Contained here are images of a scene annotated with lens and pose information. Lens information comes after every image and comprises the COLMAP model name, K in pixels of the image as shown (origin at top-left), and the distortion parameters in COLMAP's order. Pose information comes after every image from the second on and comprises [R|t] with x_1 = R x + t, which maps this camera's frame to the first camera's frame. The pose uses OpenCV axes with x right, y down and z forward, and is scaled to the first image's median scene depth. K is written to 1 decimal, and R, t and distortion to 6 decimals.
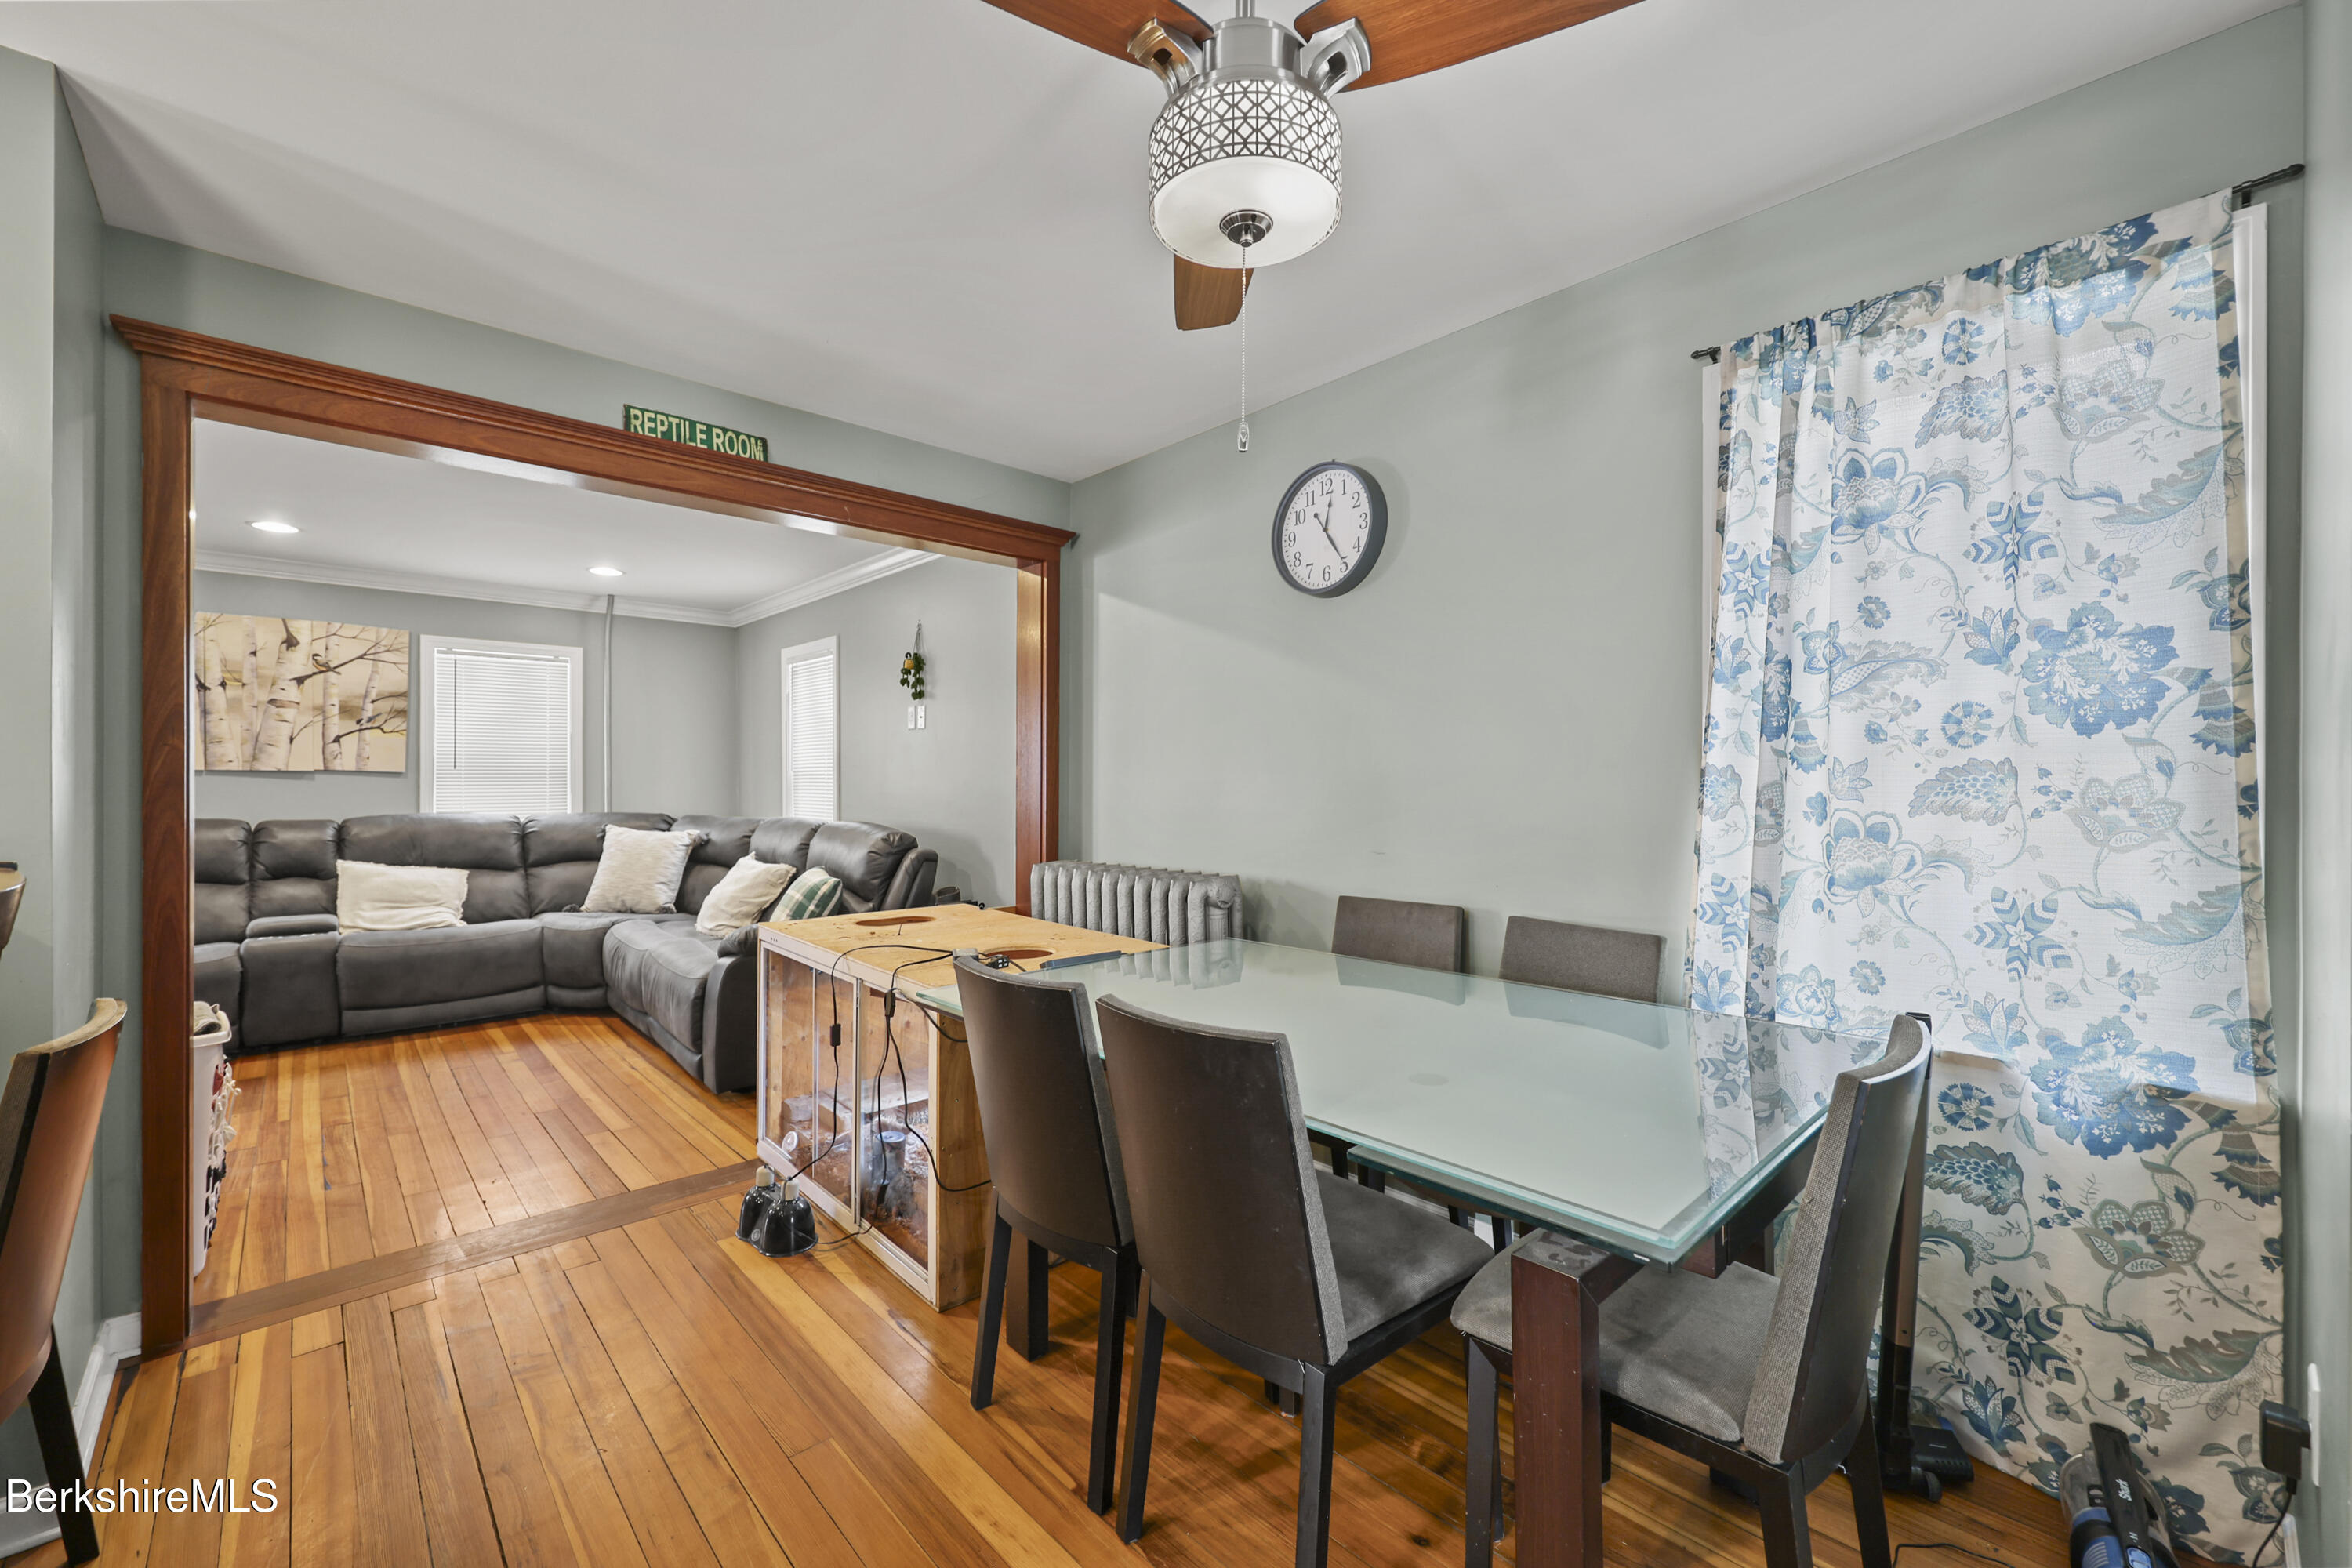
lens RADIAL K [[948.2, 0, 1176.0], [0, 948.2, 784.0], [0, 0, 1]] dist [-0.000873, -0.000261]
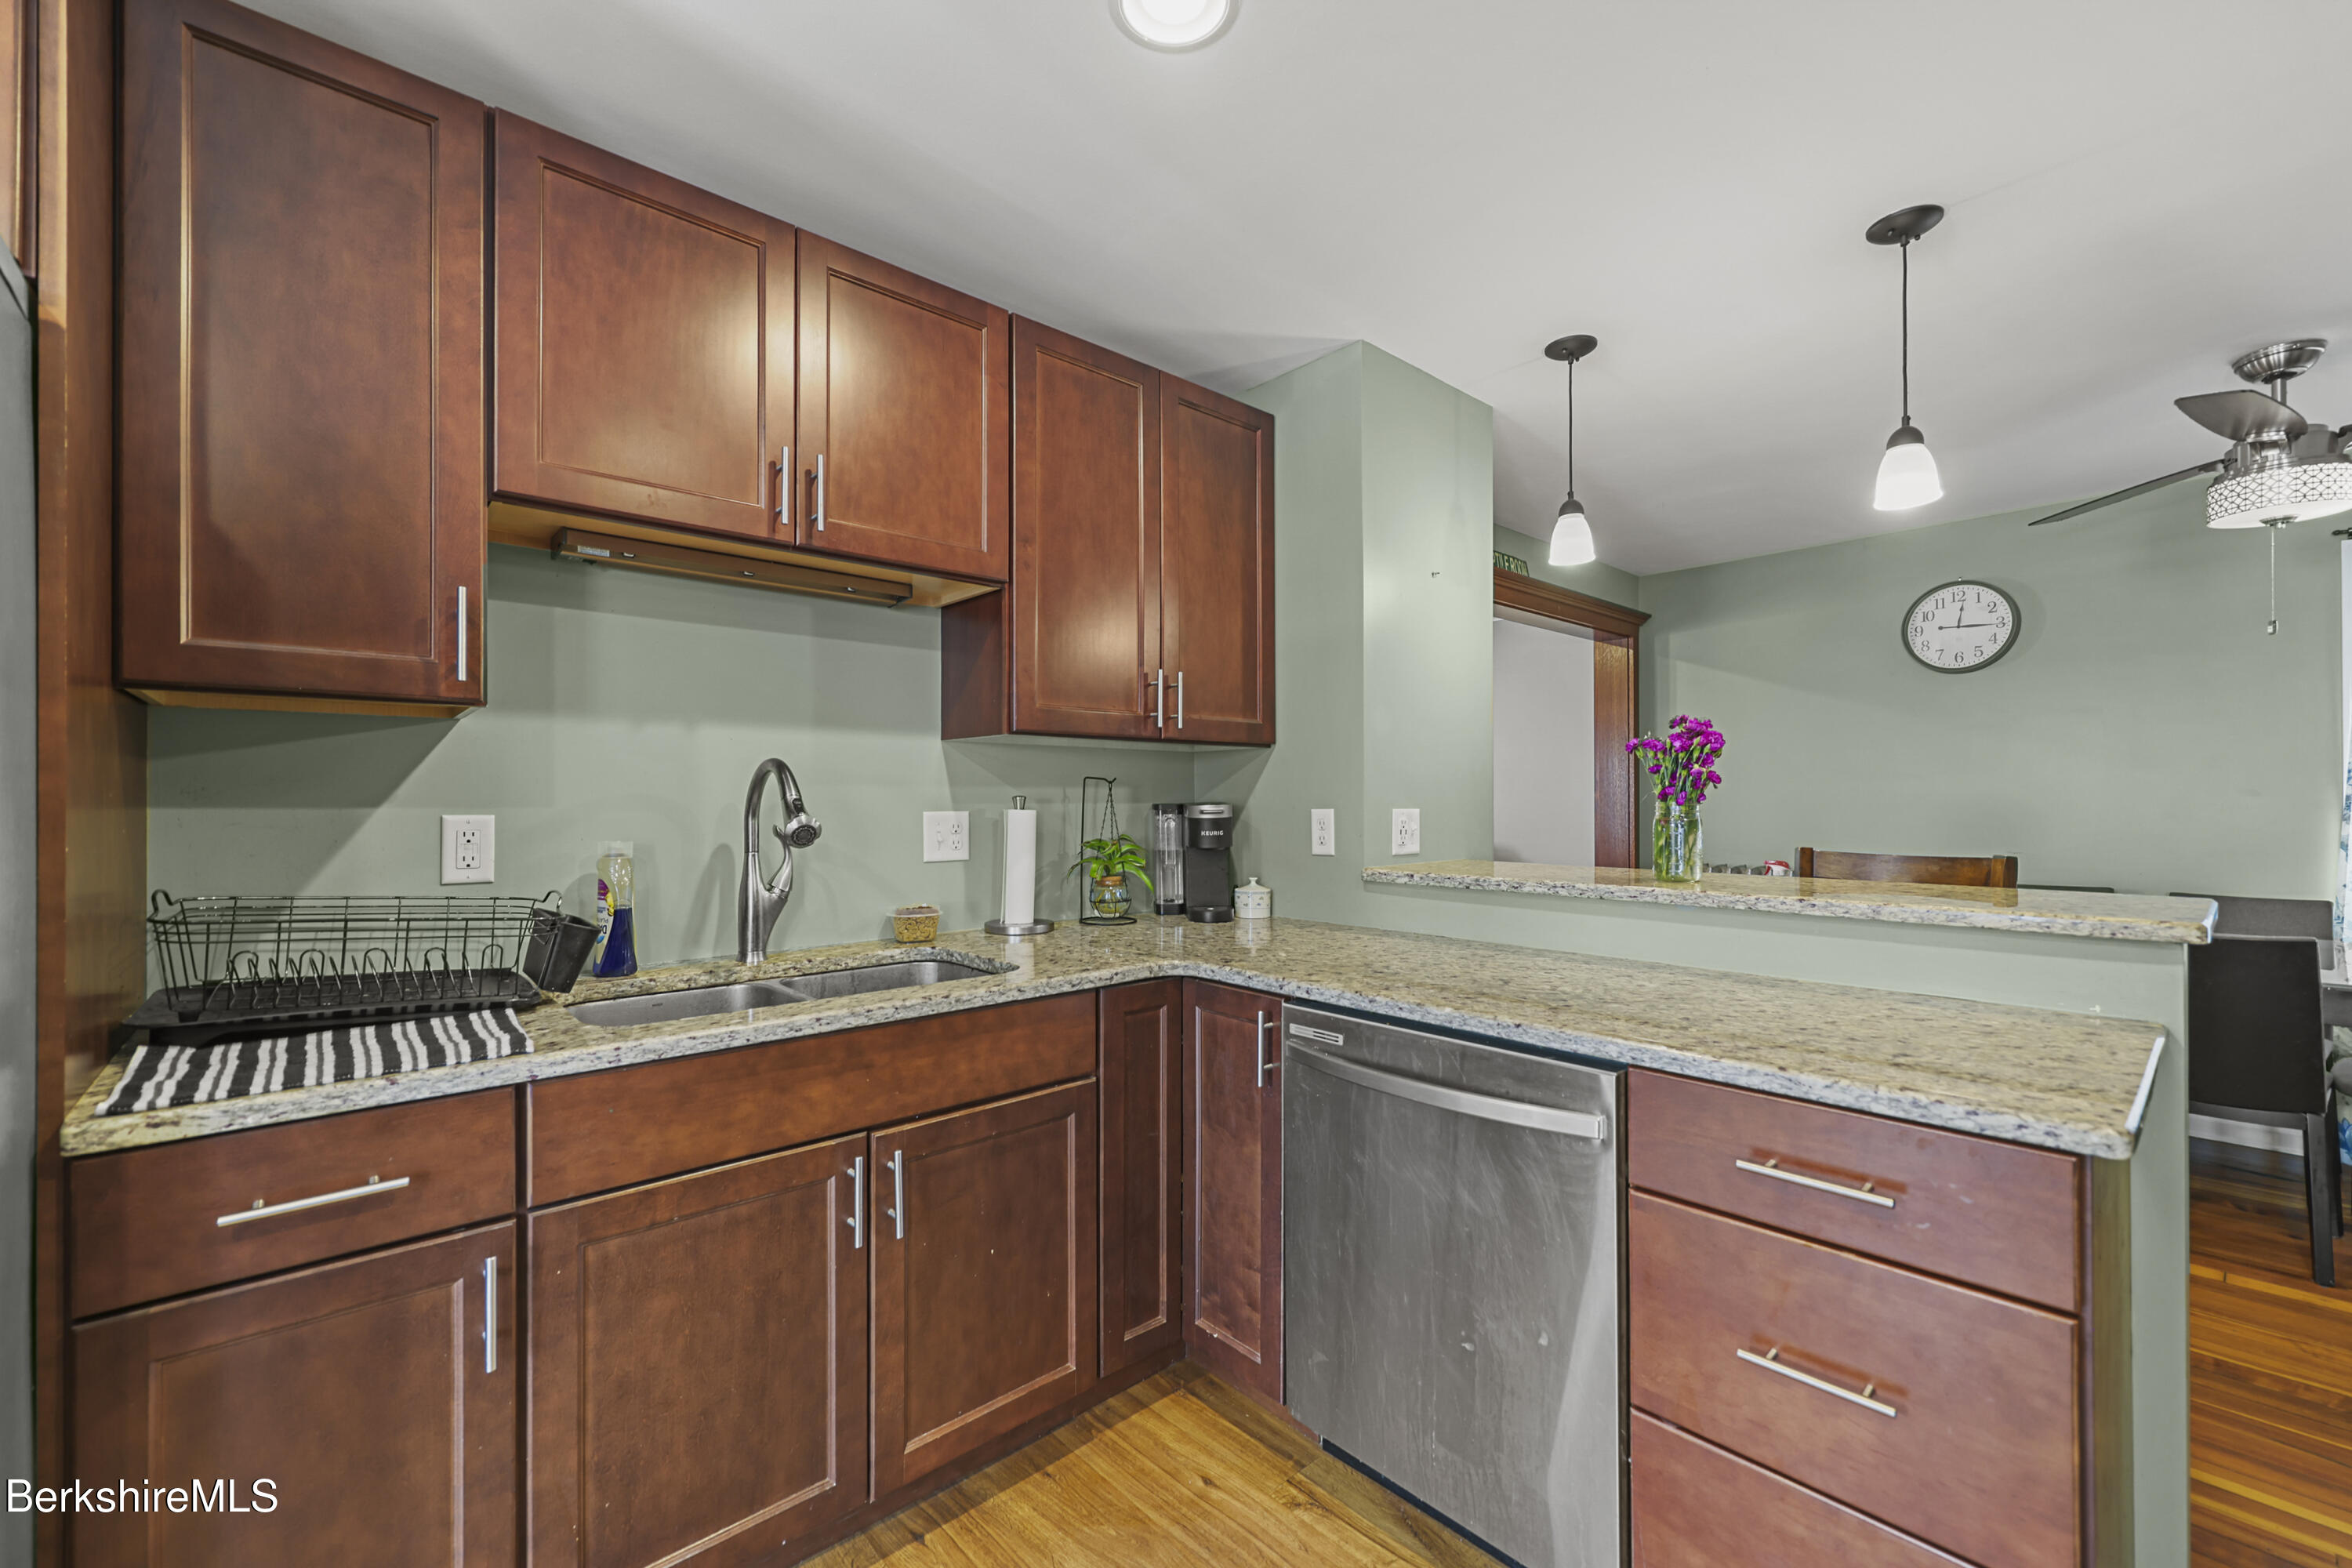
lens RADIAL K [[954.7, 0, 1179.1], [0, 954.7, 795.6], [0, 0, 1]] dist [-0.000277, 0.000136]
pose [[0.999854, -0.005557, -0.016140, -1.207118], [0.005479, 0.999973, -0.004871, -0.016911], [0.016166, 0.004782, 0.999858, -0.546814]]
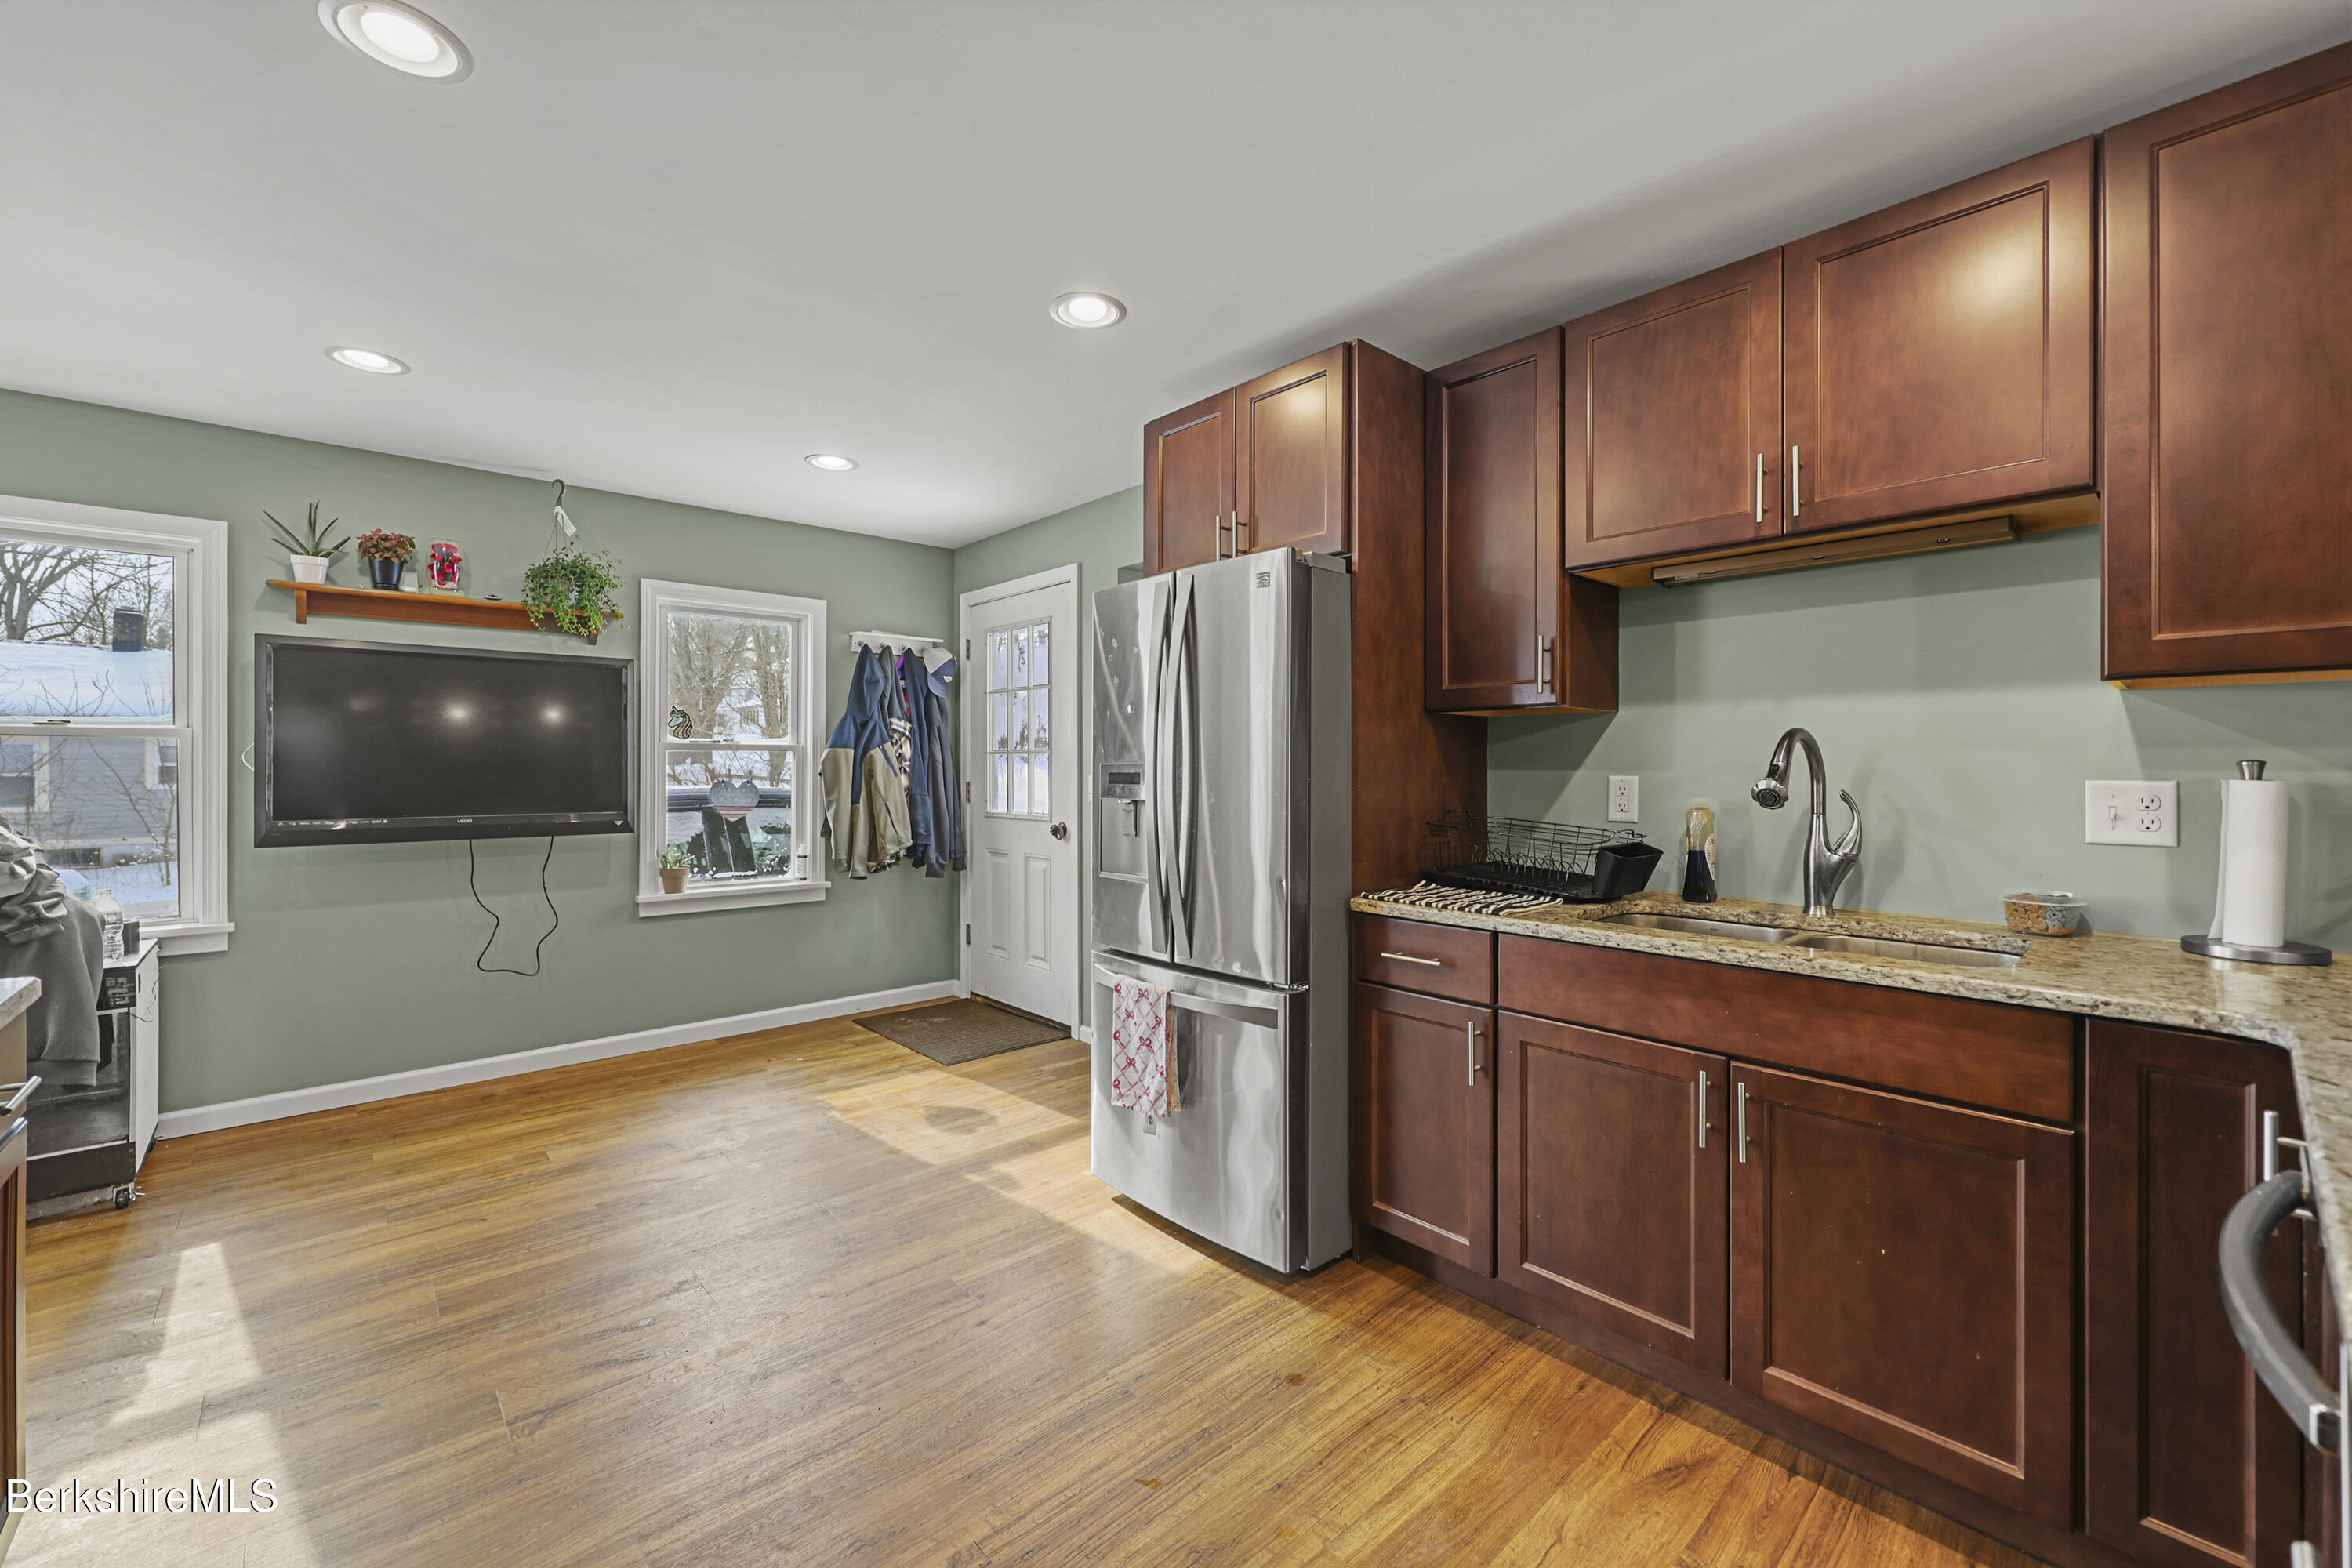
lens RADIAL K [[946.2, 0, 1180.9], [0, 946.2, 771.8], [0, 0, 1]] dist [0.000892, 0.000339]
pose [[-0.016684, 0.002920, -0.999857, -0.678456], [-0.000470, 0.999996, 0.002928, -0.015765], [0.999861, 0.000519, -0.016682, -0.304255]]
